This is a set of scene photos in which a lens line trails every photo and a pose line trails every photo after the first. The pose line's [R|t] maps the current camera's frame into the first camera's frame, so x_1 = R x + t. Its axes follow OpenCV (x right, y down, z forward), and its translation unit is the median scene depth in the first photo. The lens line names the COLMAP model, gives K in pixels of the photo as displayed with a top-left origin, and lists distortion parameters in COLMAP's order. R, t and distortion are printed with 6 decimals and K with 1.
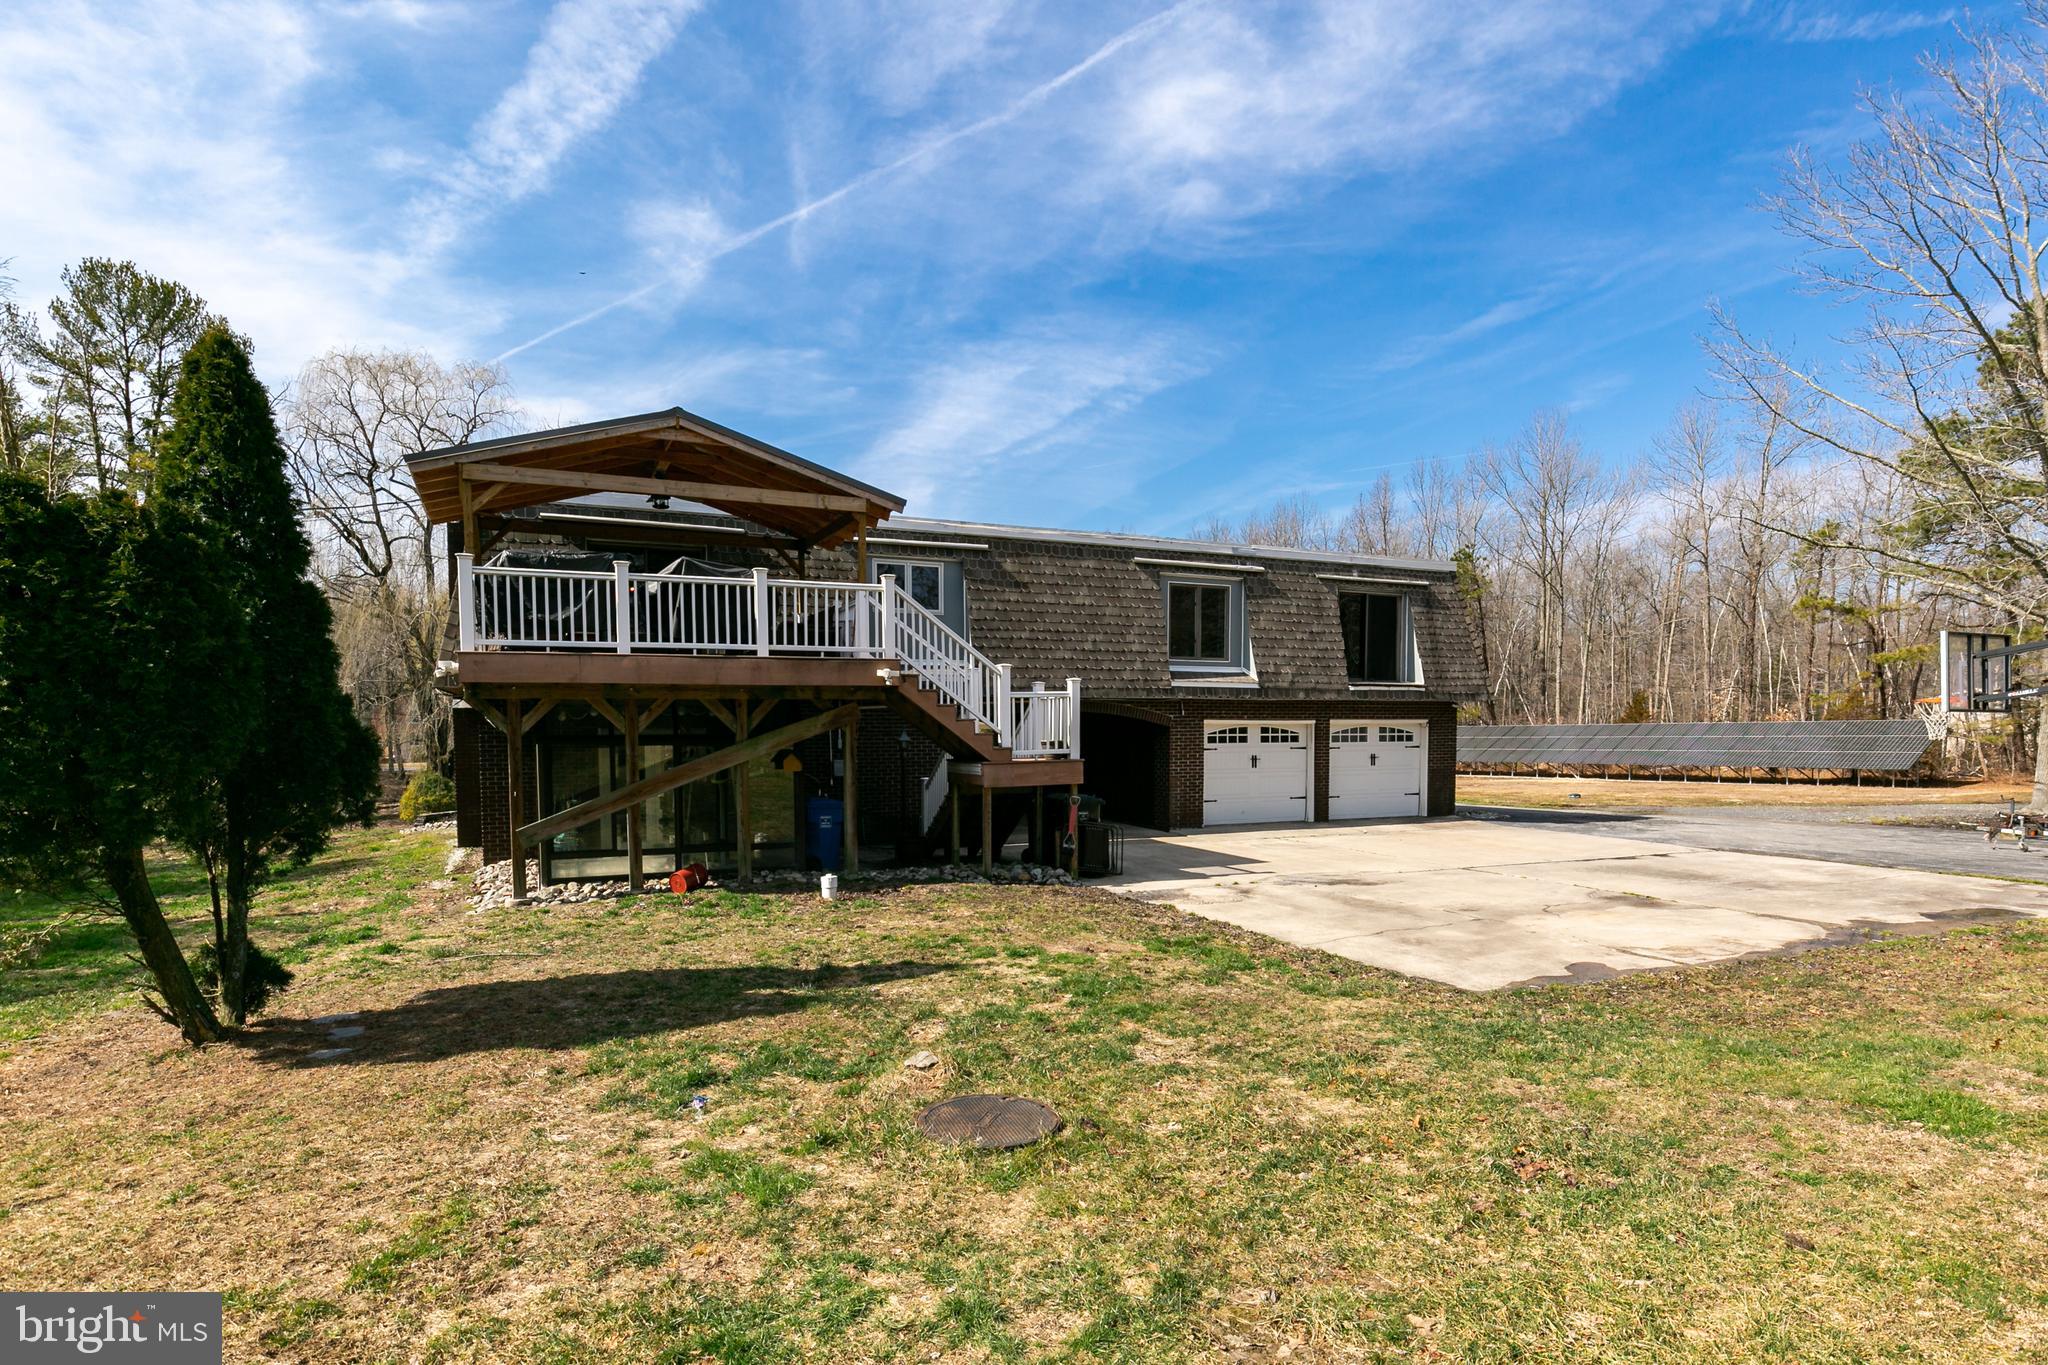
lens RADIAL K [[1047.5, 0, 1032.1], [0, 1047.5, 777.7], [0, 0, 1]] dist [0.035329, 0.000200]
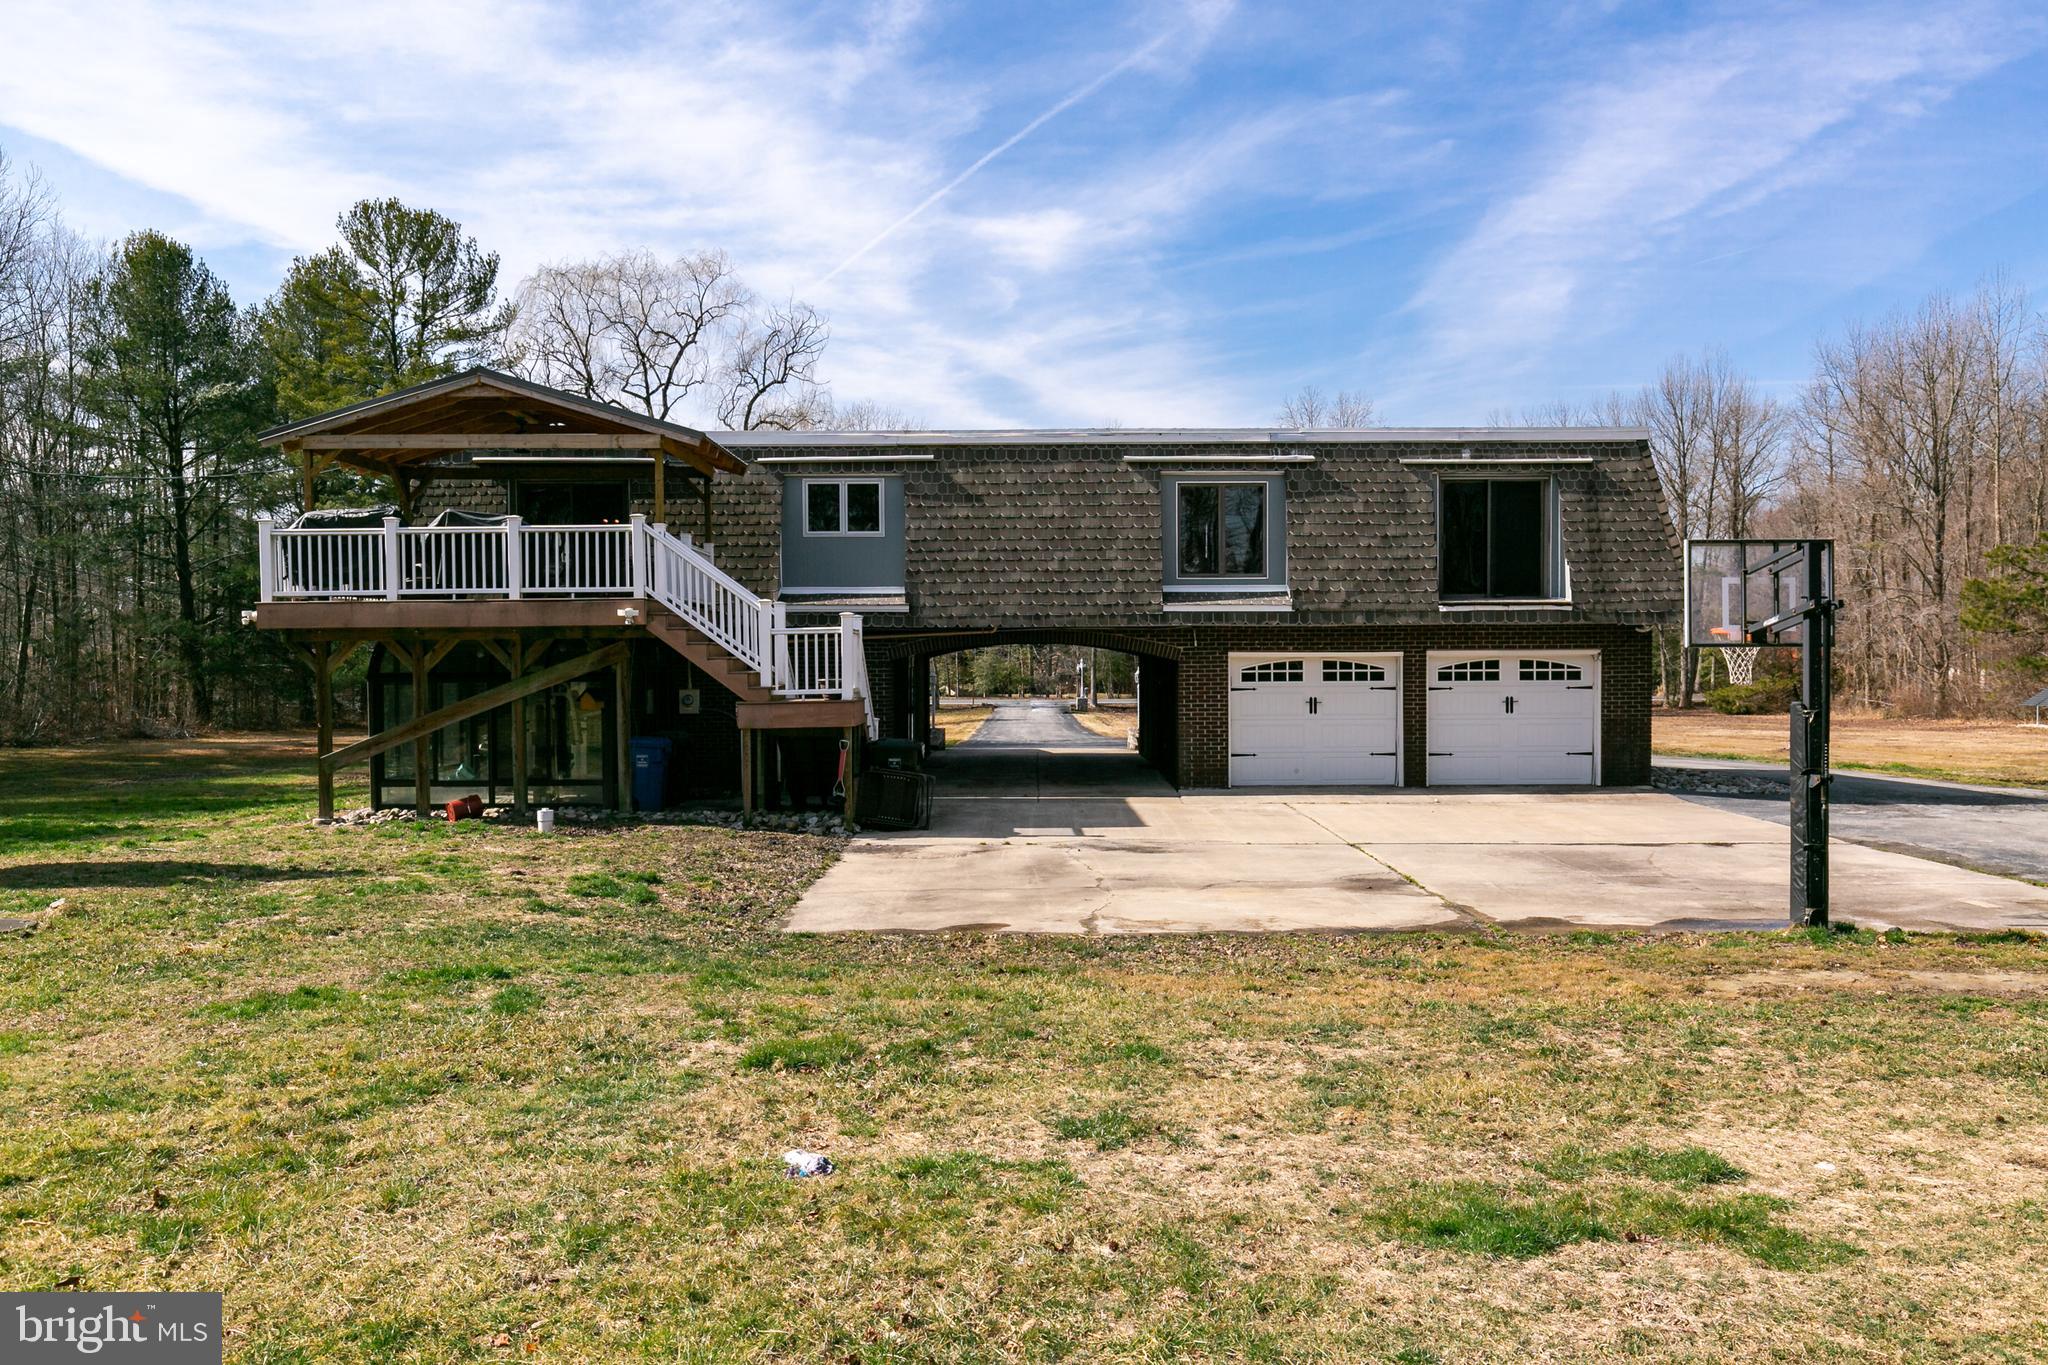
lens RADIAL K [[1539.1, 0, 1056.1], [0, 1539.1, 689.2], [0, 0, 1]] dist [0.056596, 0.001343]
pose [[0.916293, 0.006049, -0.400462, 0.509588], [-0.015612, 0.999665, -0.020622, -0.001029], [0.400204, 0.025147, 0.916081, -0.120101]]
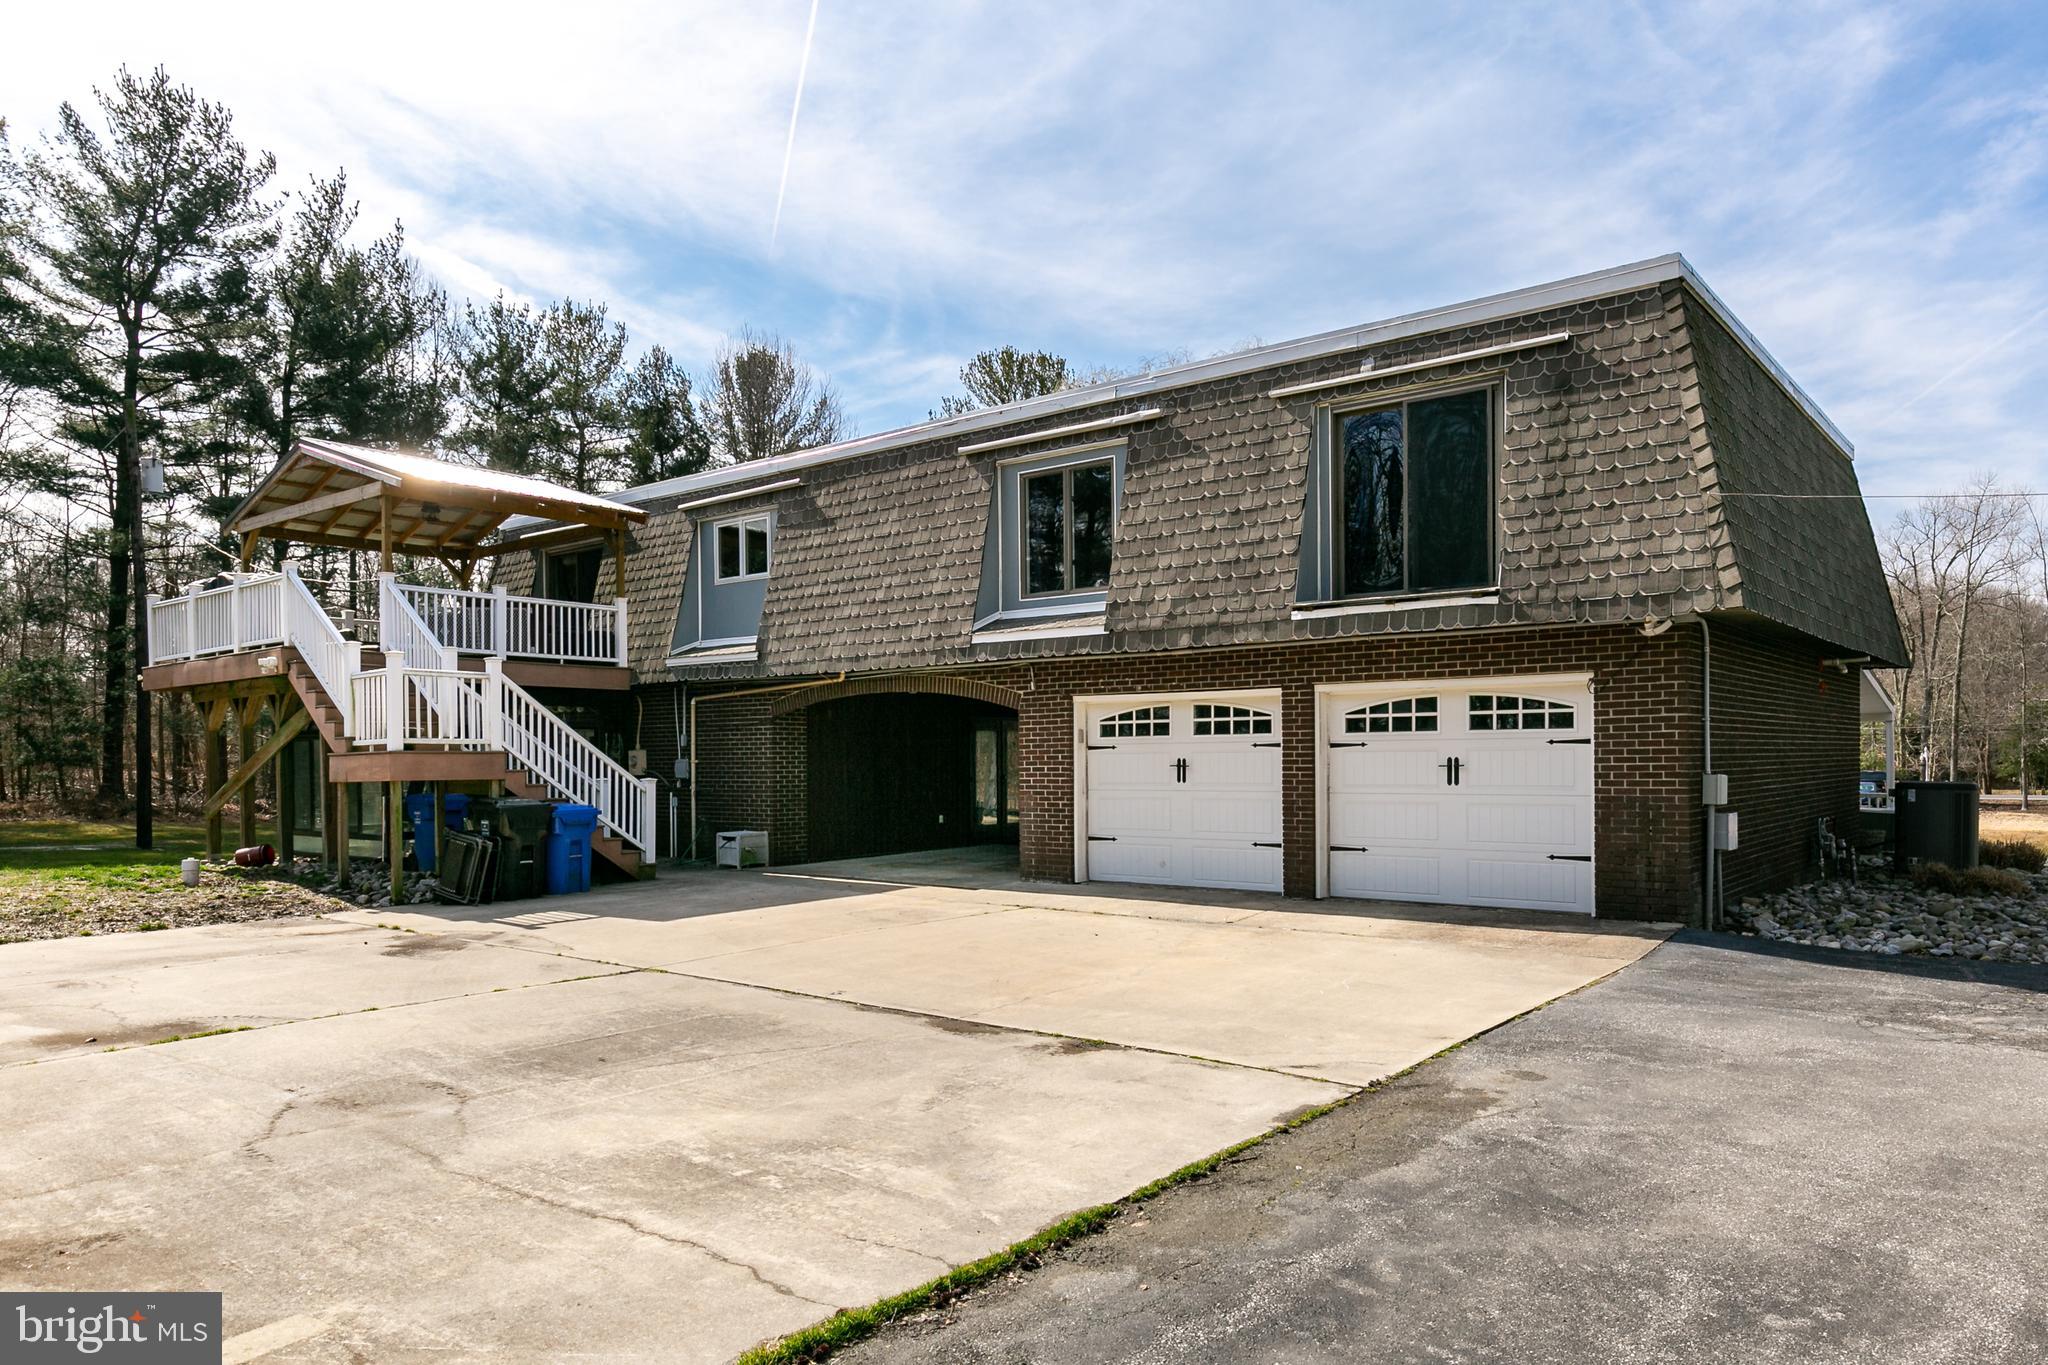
lens RADIAL K [[1350.6, 0, 1070.6], [0, 1350.6, 739.6], [0, 0, 1]] dist [0.024164, 0.000303]
pose [[0.456153, -0.012556, -0.889813, 0.820631], [-0.034228, 0.998913, -0.031642, -0.007780], [0.889243, 0.044890, 0.455228, 0.660535]]
